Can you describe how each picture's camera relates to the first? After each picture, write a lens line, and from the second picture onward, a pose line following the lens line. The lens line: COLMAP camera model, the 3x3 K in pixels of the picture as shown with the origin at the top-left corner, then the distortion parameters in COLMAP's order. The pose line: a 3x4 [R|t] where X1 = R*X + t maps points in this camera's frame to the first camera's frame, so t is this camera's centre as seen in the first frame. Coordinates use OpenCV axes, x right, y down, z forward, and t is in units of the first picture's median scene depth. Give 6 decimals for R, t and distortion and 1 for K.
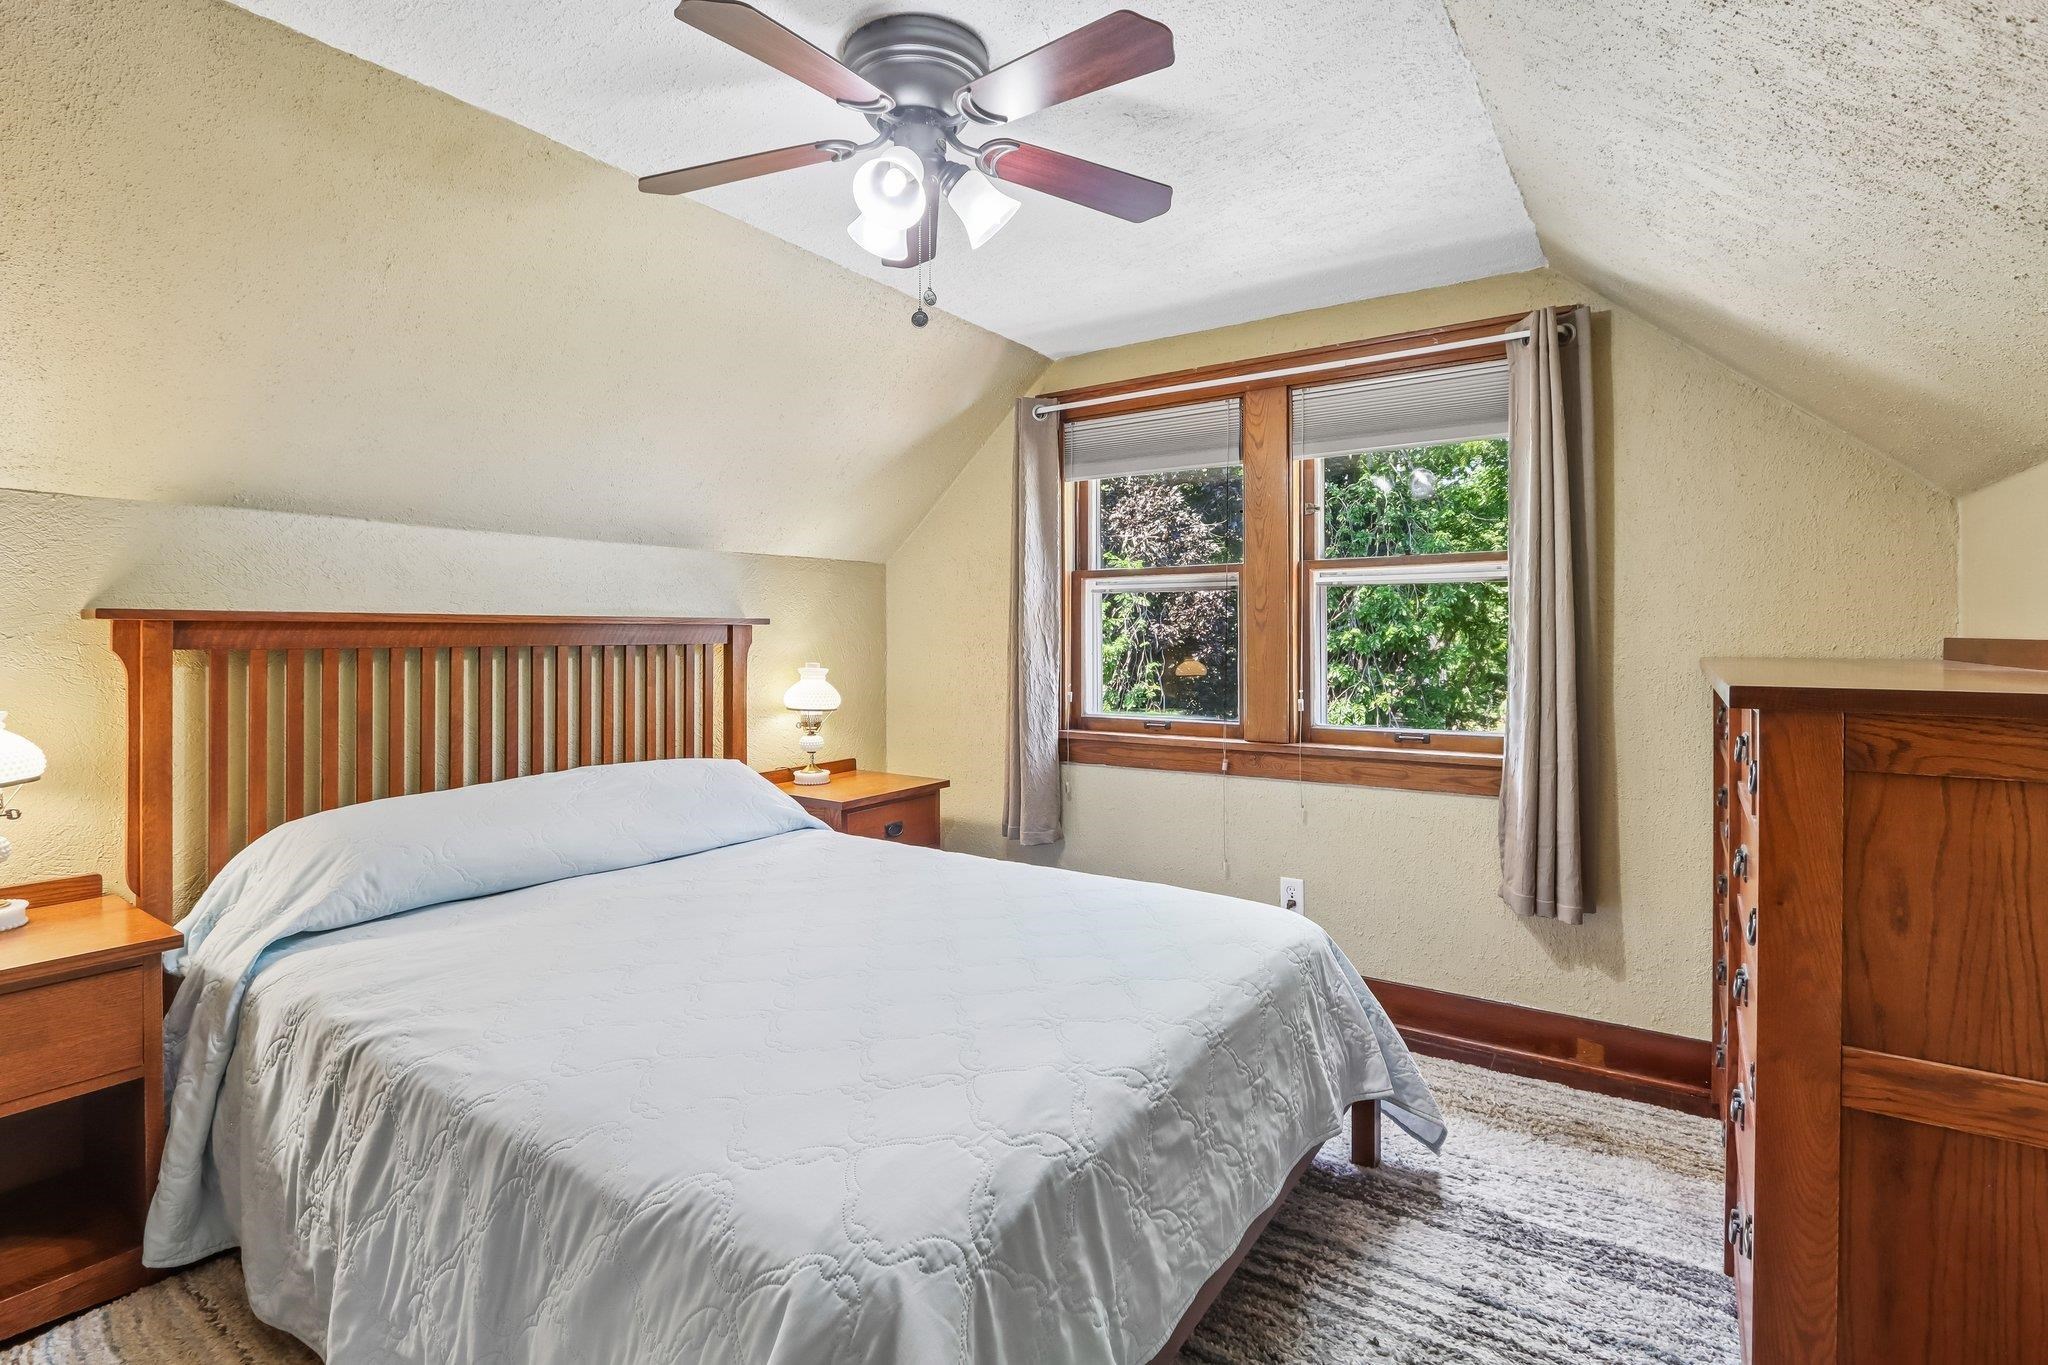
lens RADIAL K [[961.1, 0, 1004.1], [0, 961.1, 635.8], [0, 0, 1]] dist [-0.012210, 0.000734]
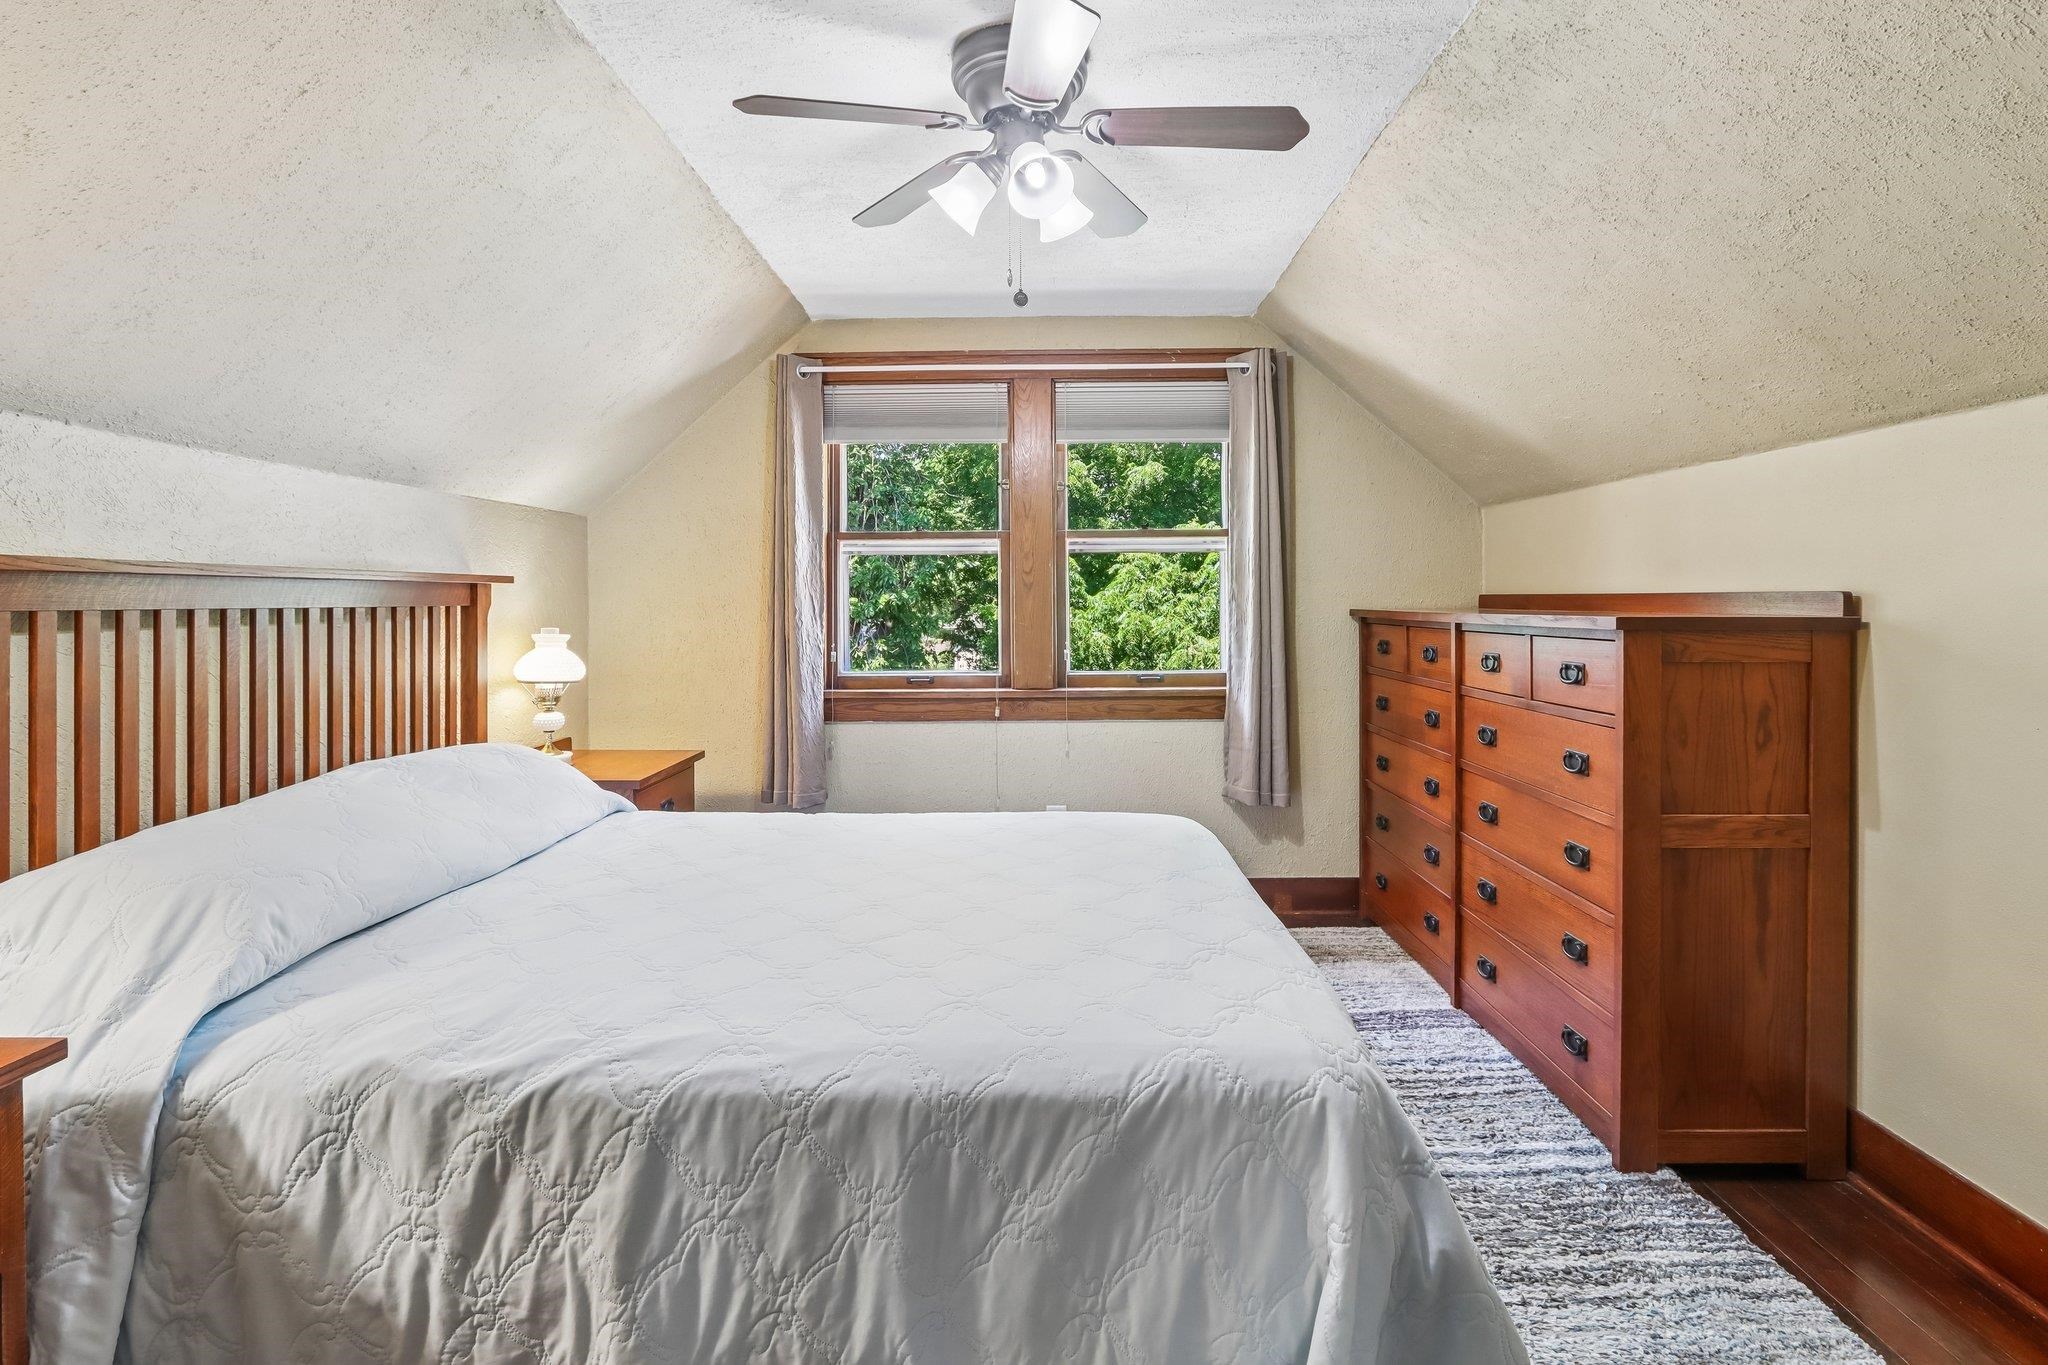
lens RADIAL K [[979.1, 0, 1014.7], [0, 979.1, 605.1], [0, 0, 1]] dist [-0.008906, 0.000475]
pose [[0.835134, -0.005294, 0.550021, -0.445515], [0.004133, 0.999986, 0.003350, 0.008281], [-0.550031, -0.000525, 0.835144, 0.048915]]
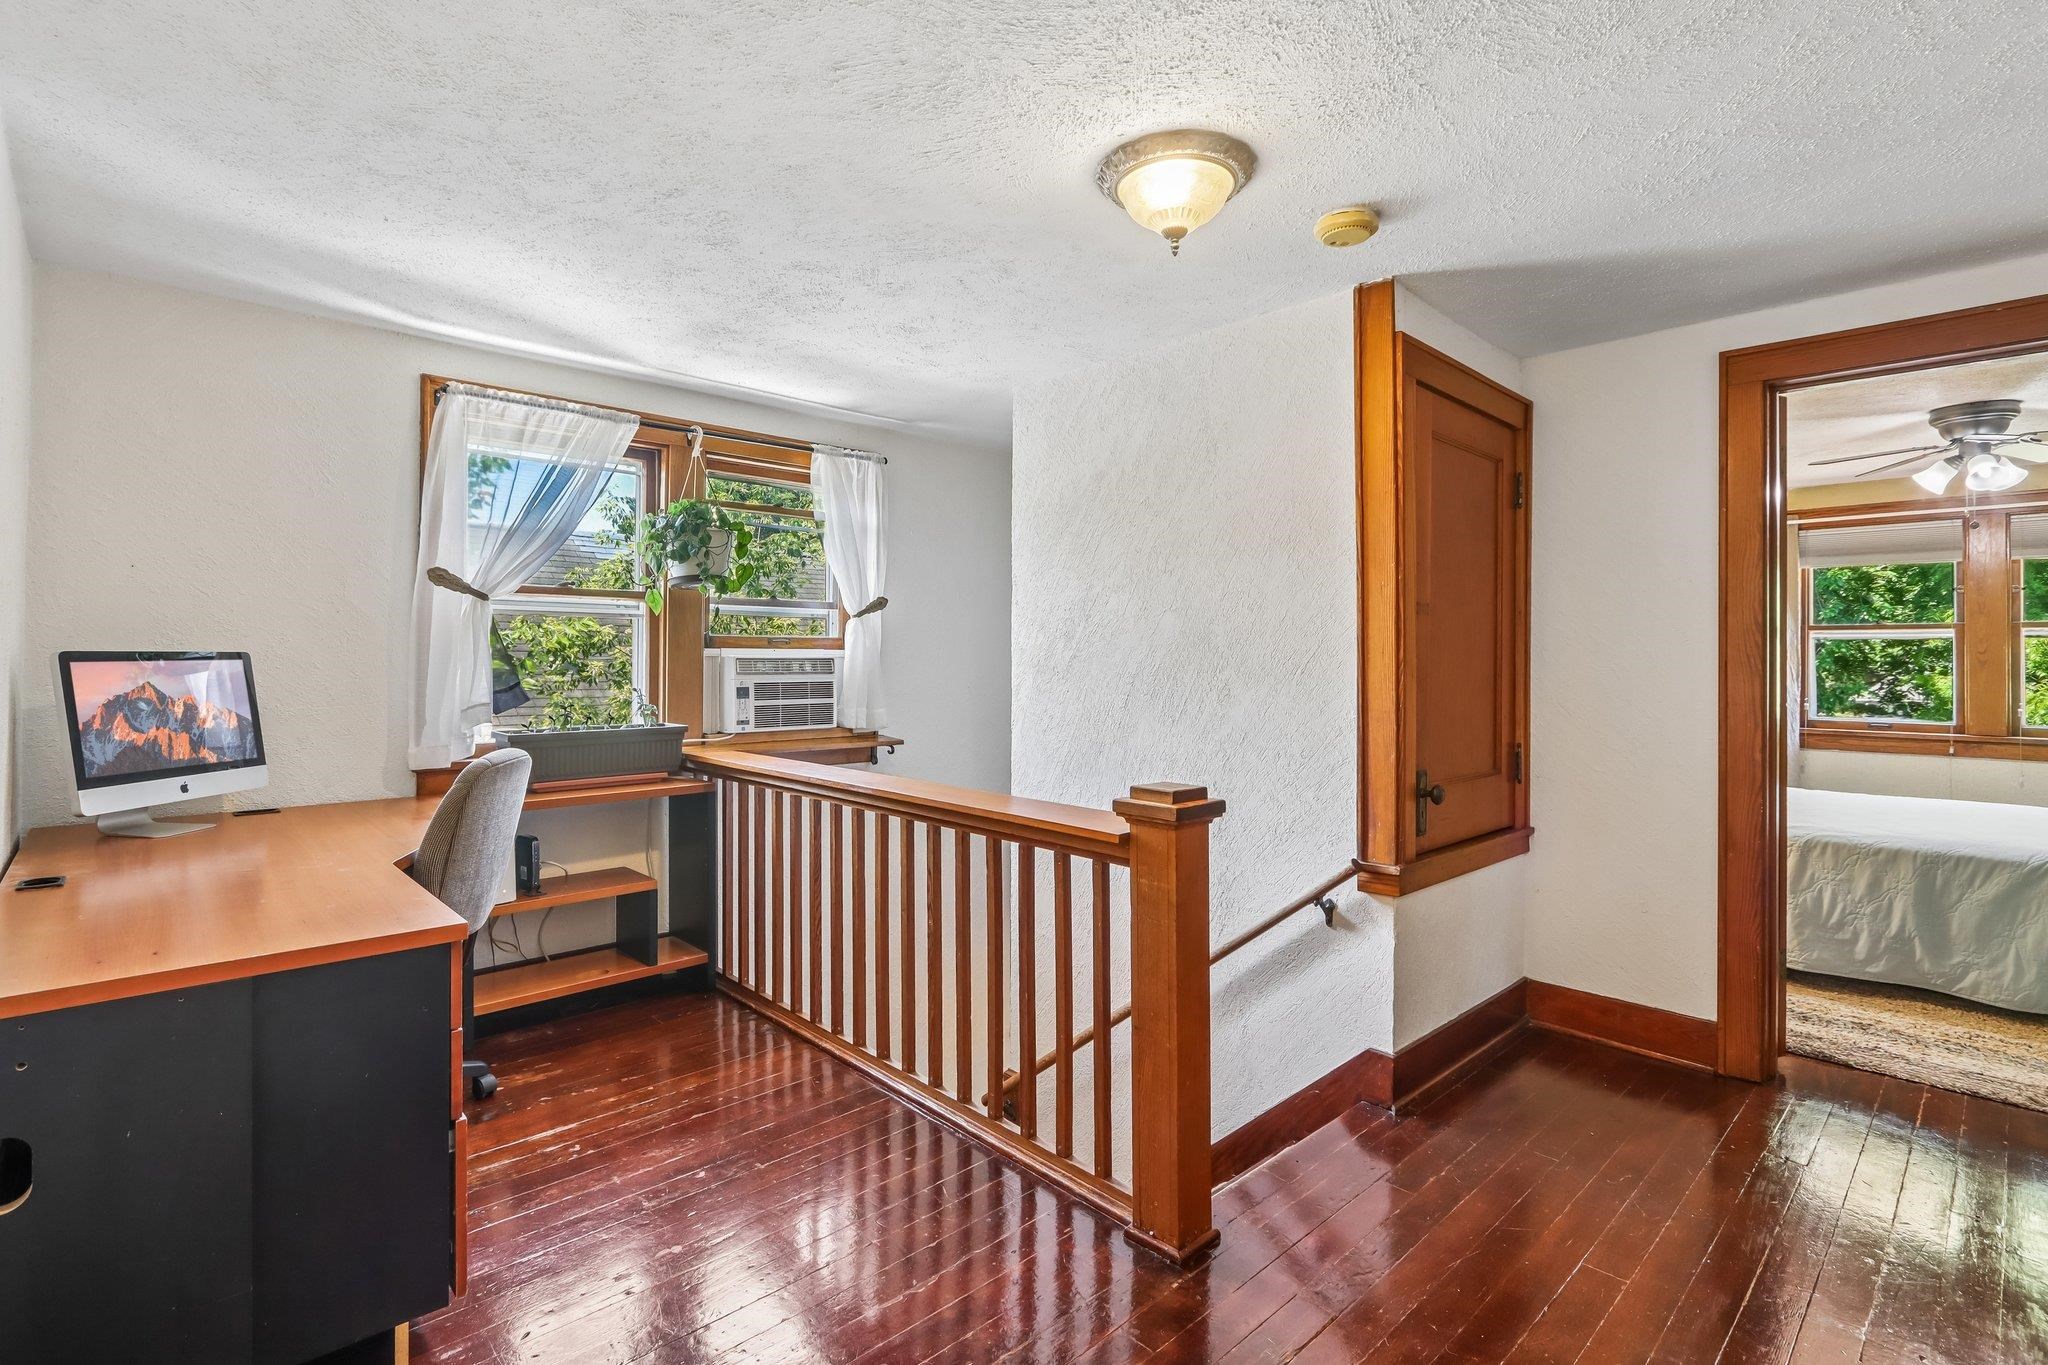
lens RADIAL K [[957.6, 0, 1021.2], [0, 957.6, 656.5], [0, 0, 1]] dist [-0.012234, 0.000702]
pose [[0.979758, 0.007584, -0.200043, -1.143356], [-0.009101, 0.999936, -0.006663, 0.004340], [0.199980, 0.008349, 0.979764, -0.999608]]
